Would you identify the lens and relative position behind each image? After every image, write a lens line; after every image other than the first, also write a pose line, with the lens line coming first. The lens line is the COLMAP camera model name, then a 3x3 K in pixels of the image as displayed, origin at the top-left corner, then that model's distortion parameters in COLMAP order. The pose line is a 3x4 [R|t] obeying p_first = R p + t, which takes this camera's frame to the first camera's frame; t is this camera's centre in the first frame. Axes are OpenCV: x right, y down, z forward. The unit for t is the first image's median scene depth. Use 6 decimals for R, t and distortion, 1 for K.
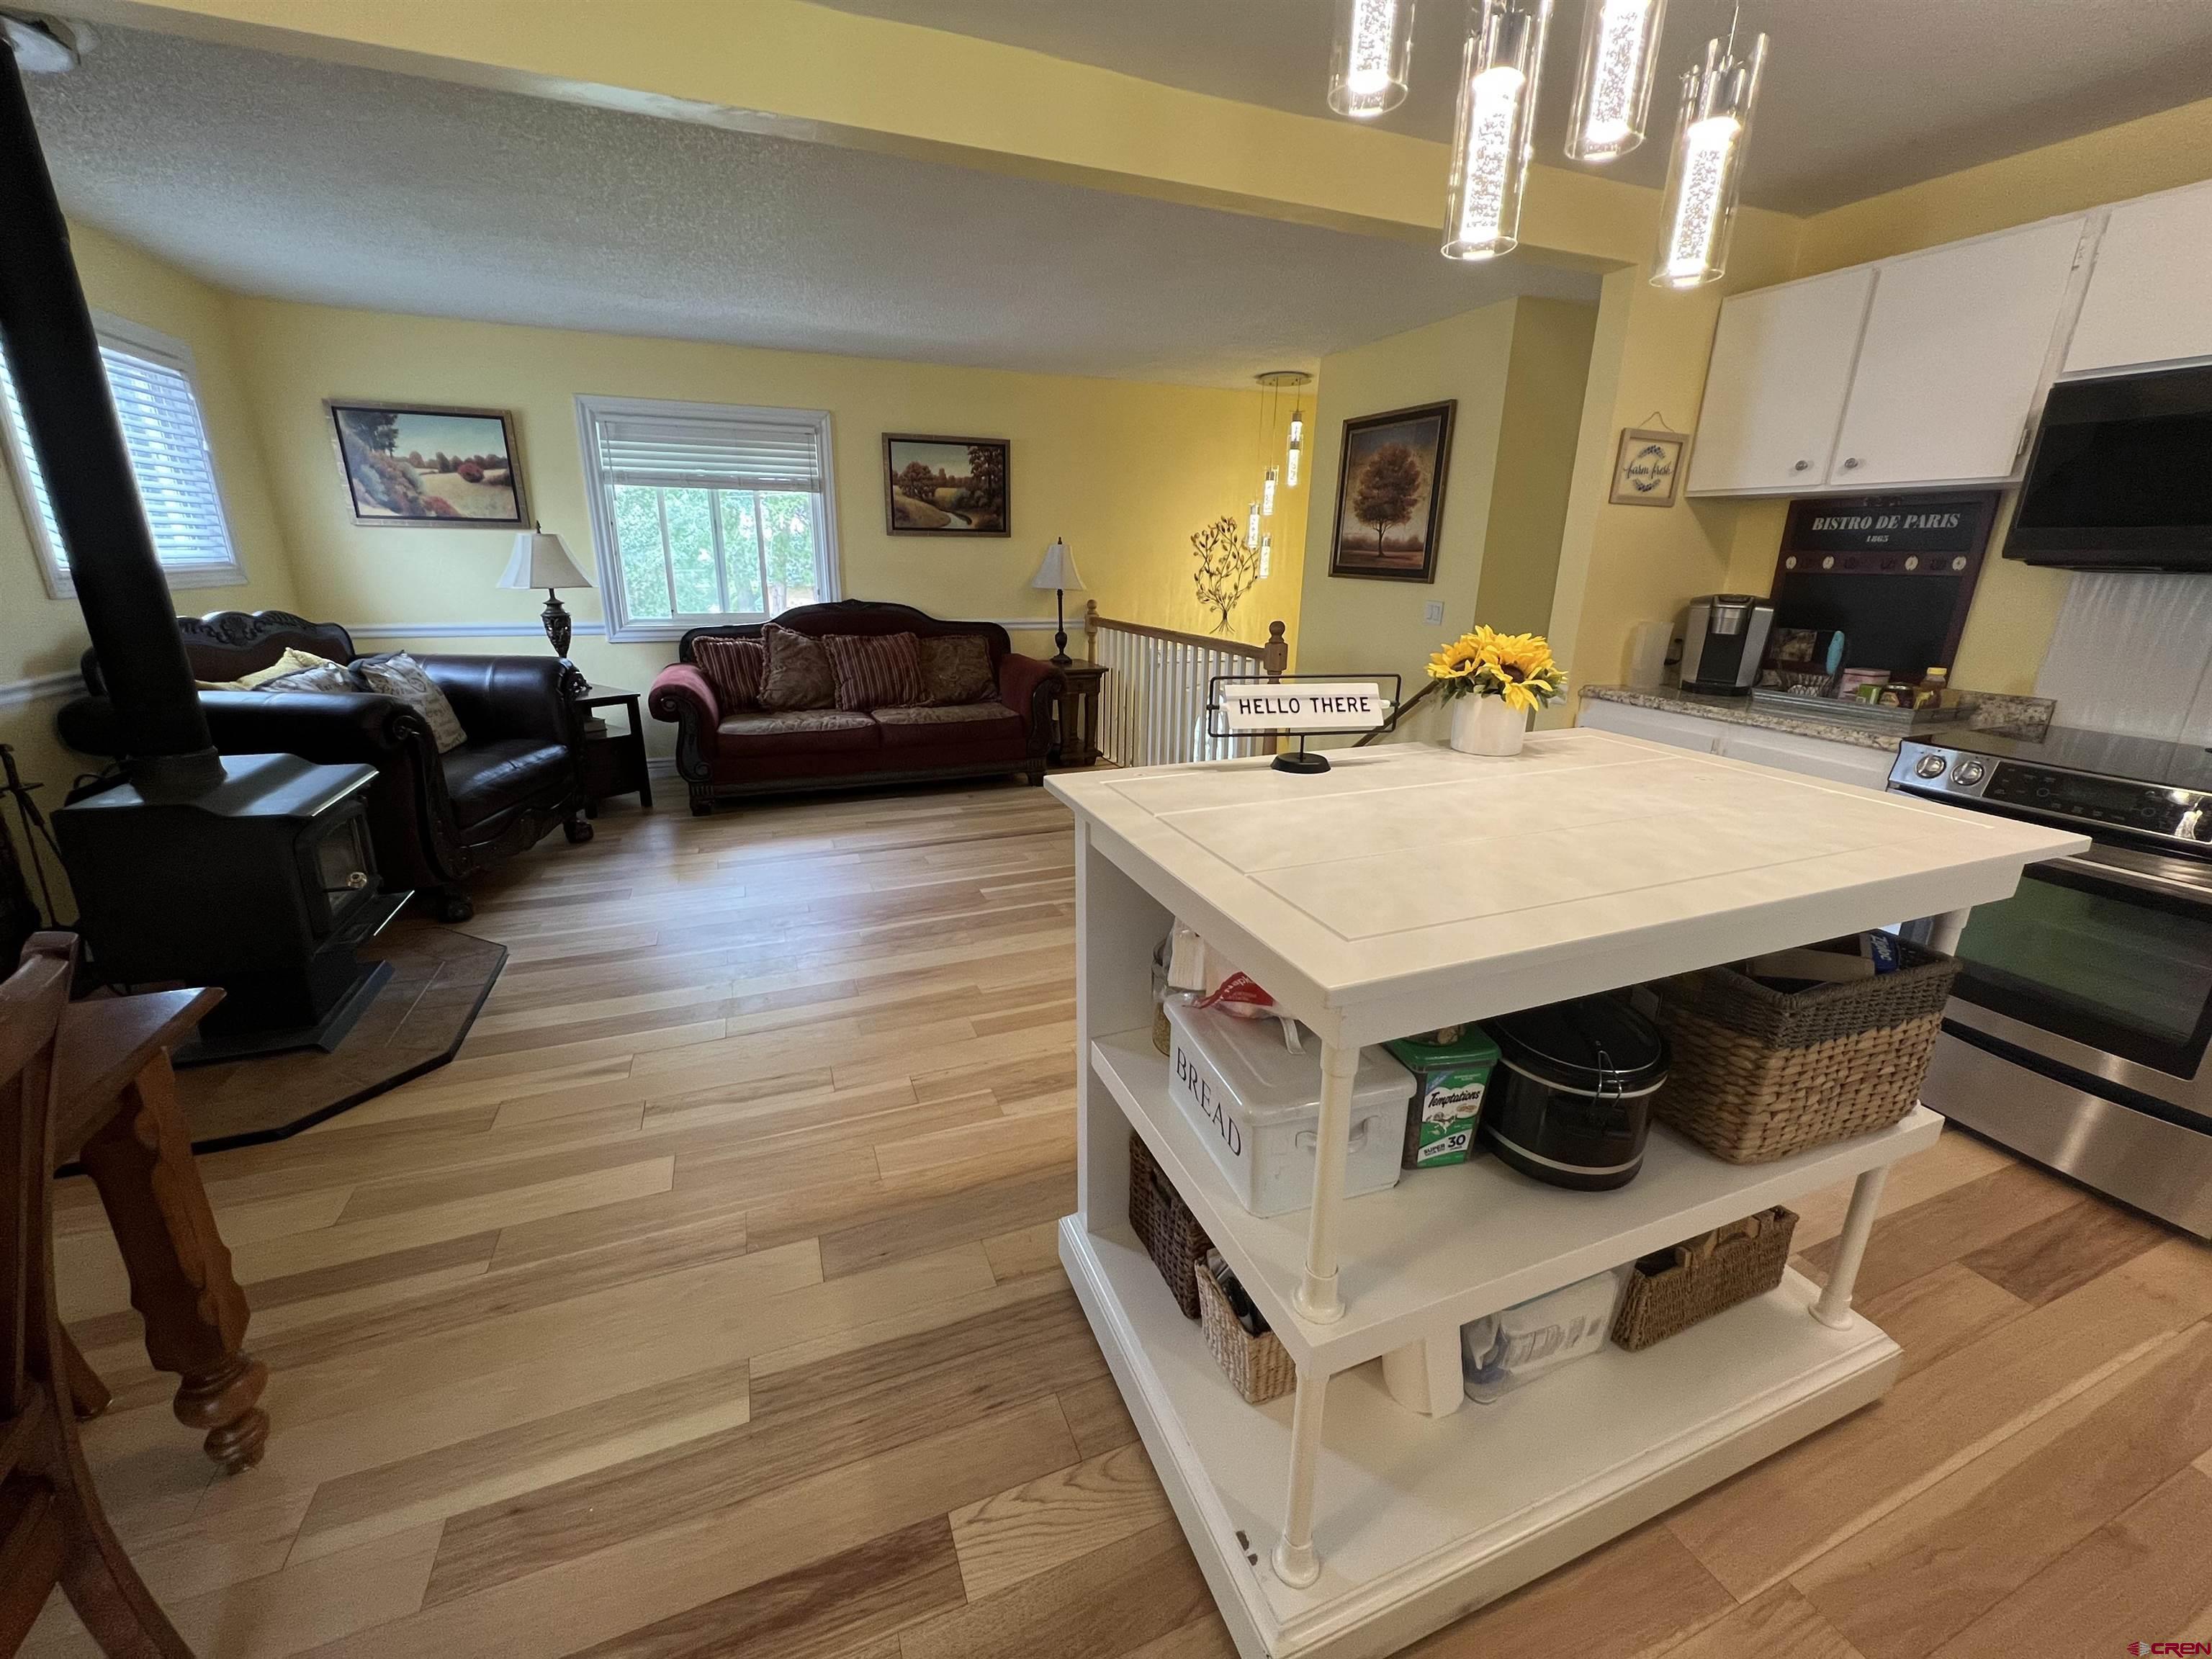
lens RADIAL K [[890.3, 0, 1098.6], [0, 890.3, 823.7], [0, 0, 1]] dist [-0.002728, 0.000025]
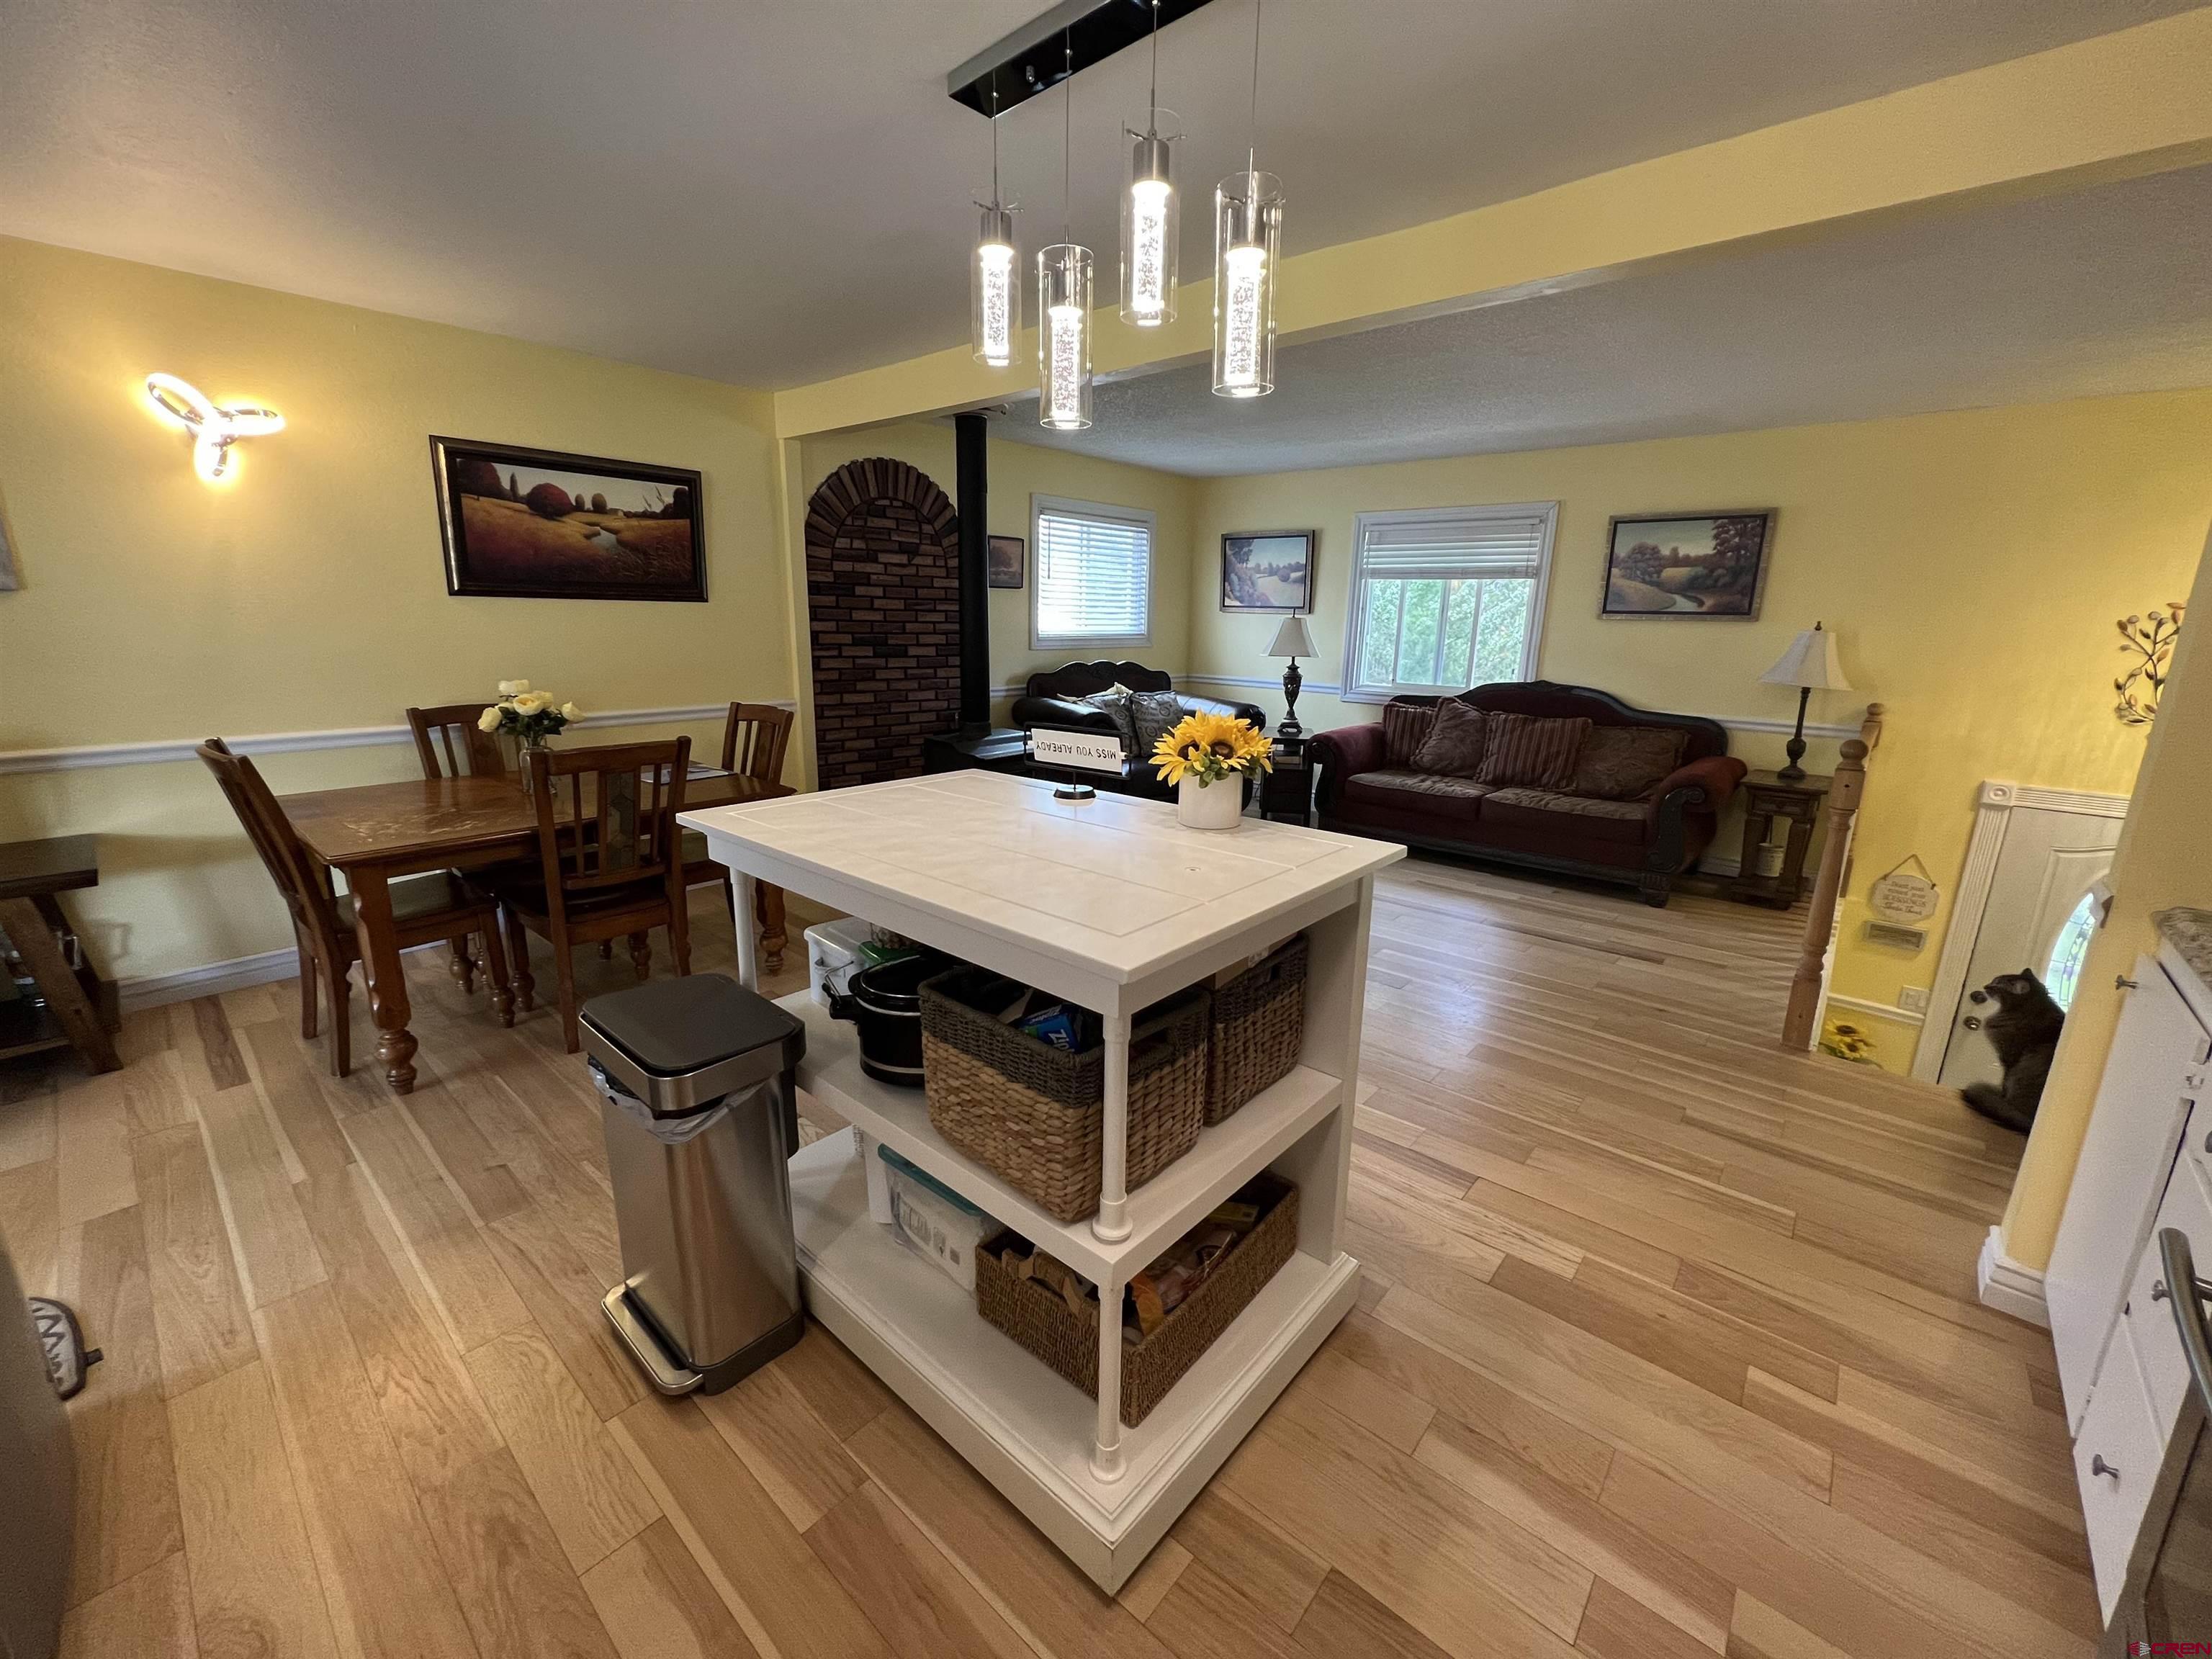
lens RADIAL K [[890.3, 0, 1097.8], [0, 890.3, 818.7], [0, 0, 1]] dist [-0.002728, 0.000025]
pose [[0.453261, 0.198026, -0.869103, 0.462196], [-0.272735, 0.959060, 0.076284, -0.047641], [0.848629, 0.202458, 0.488713, 0.127252]]
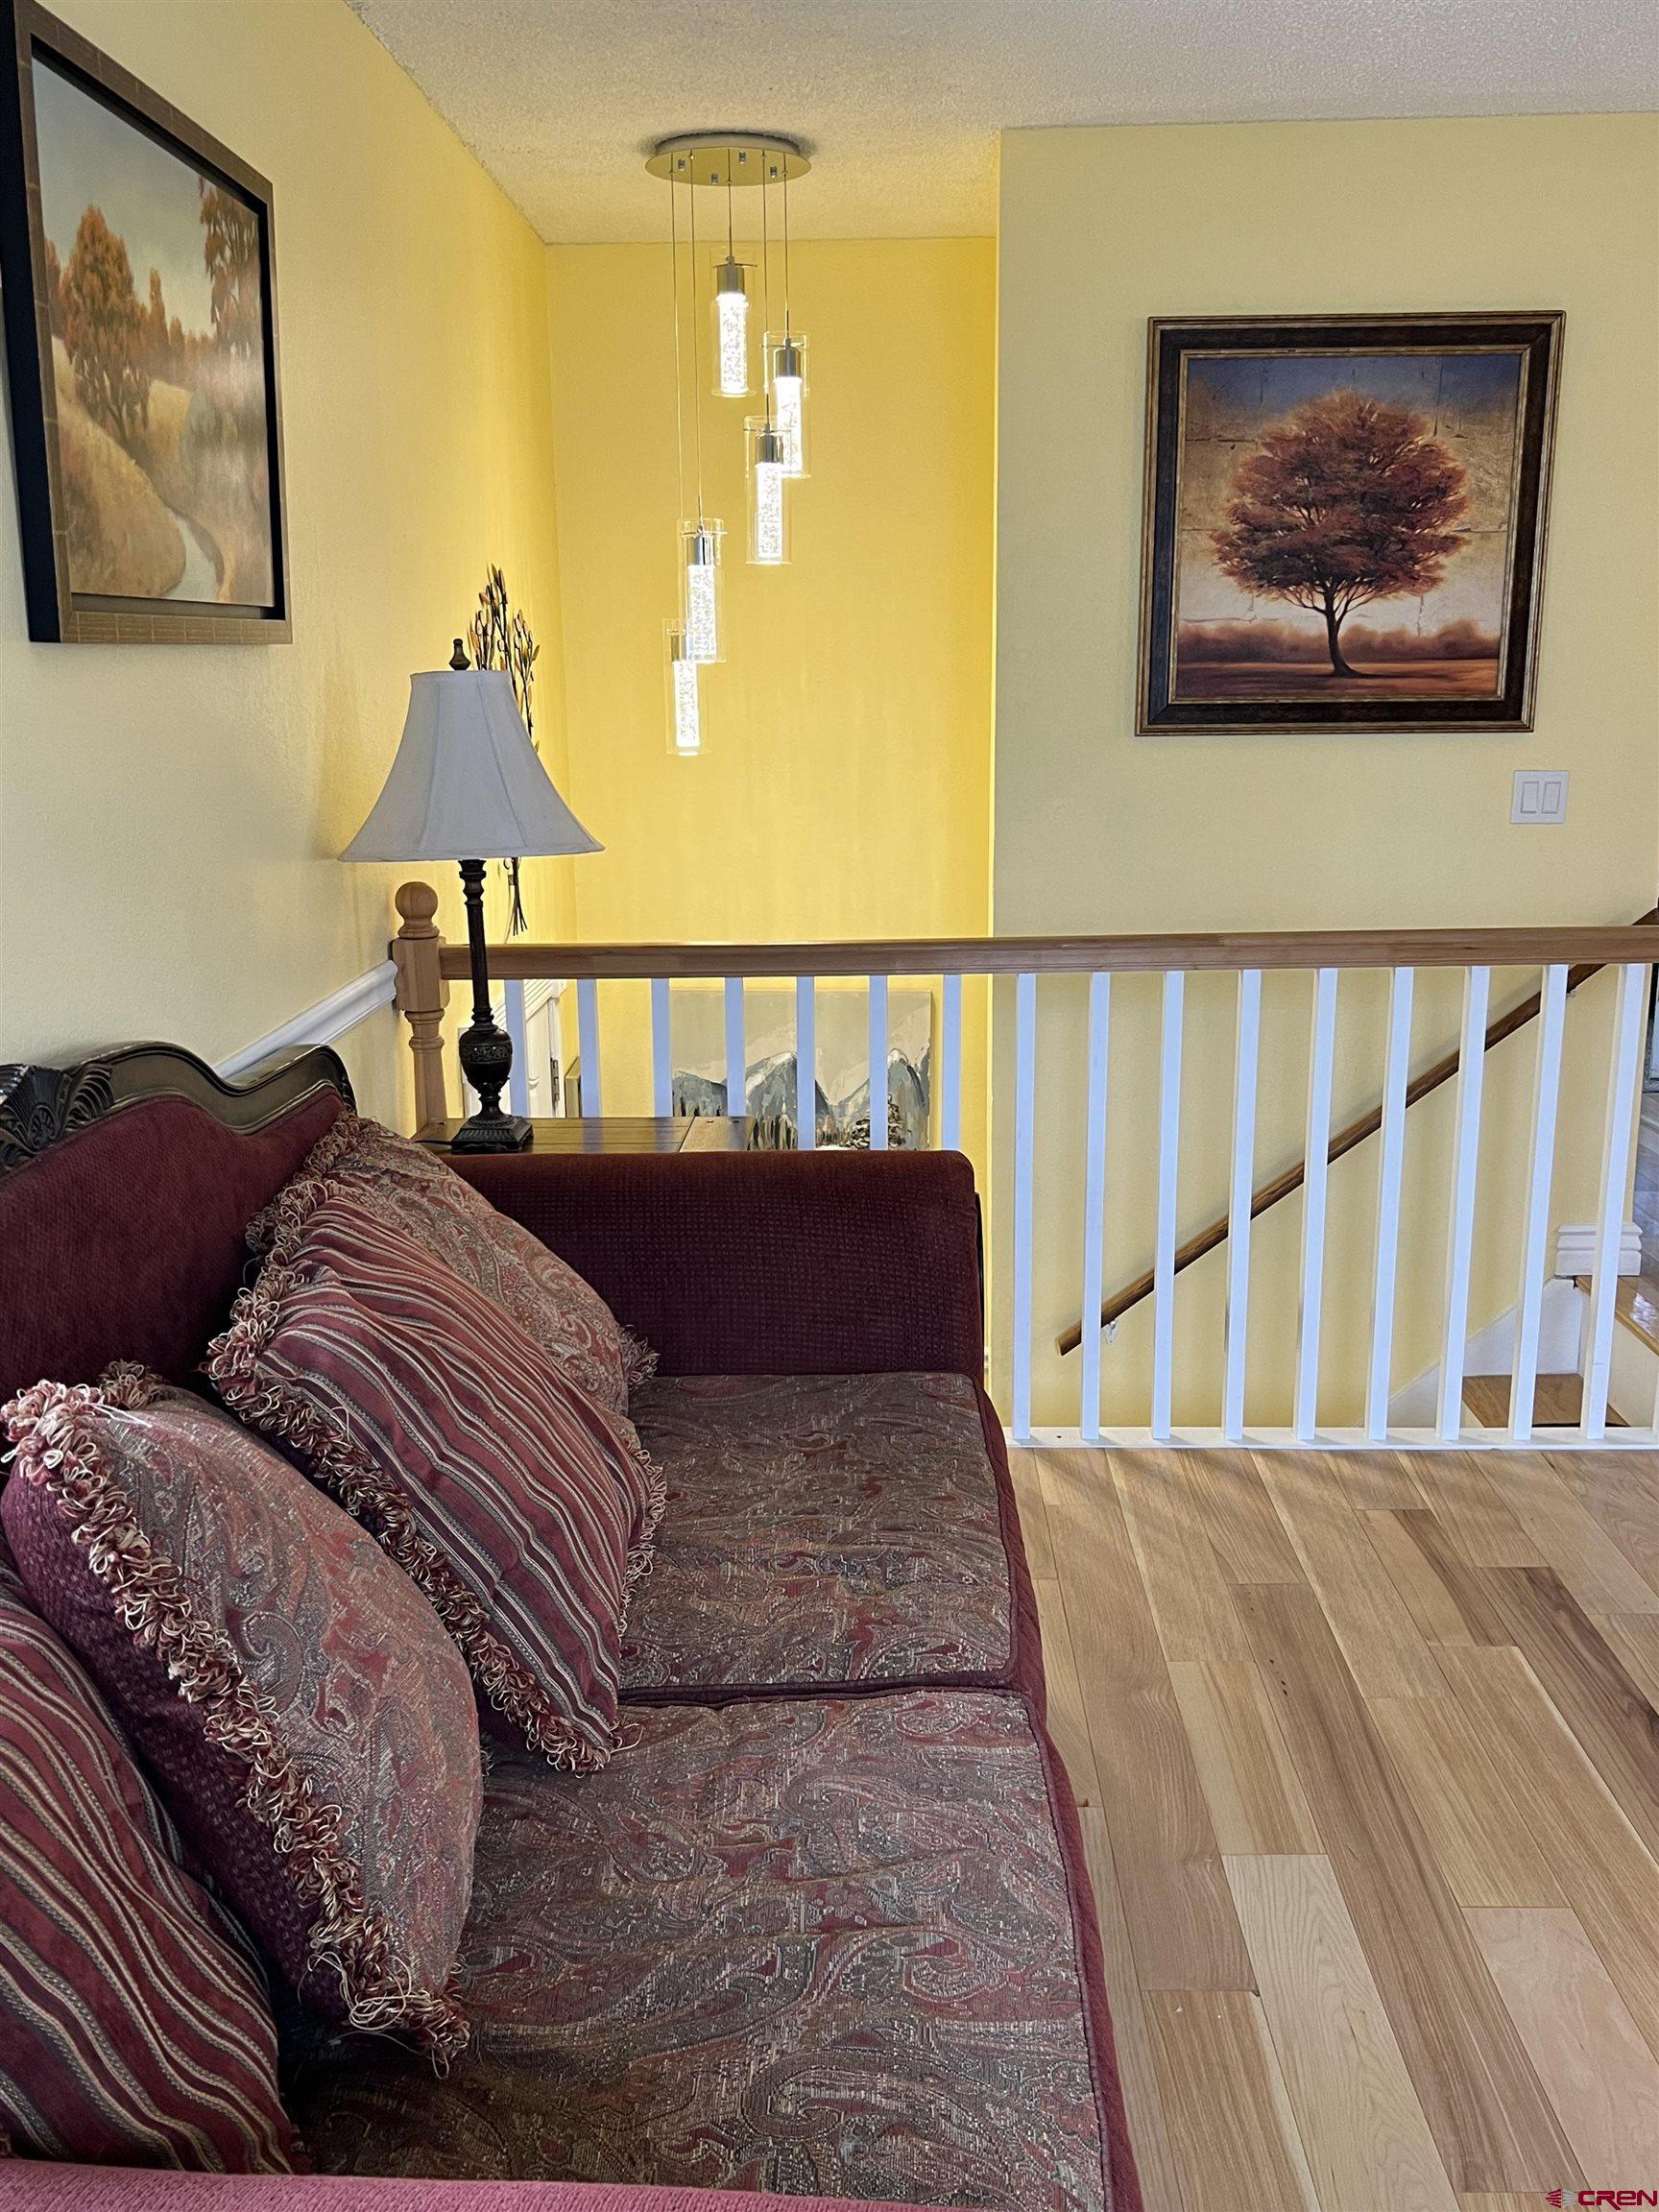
lens RADIAL K [[1935.4, 0, 818.4], [0, 1935.4, 1117.4], [0, 0, 1]] dist [0.018668, -0.008083]
pose [[0.396120, -0.231293, 0.888590, -0.591479], [0.290221, 0.949679, 0.117818, -0.281844], [-0.871126, 0.211217, 0.443313, 0.858866]]
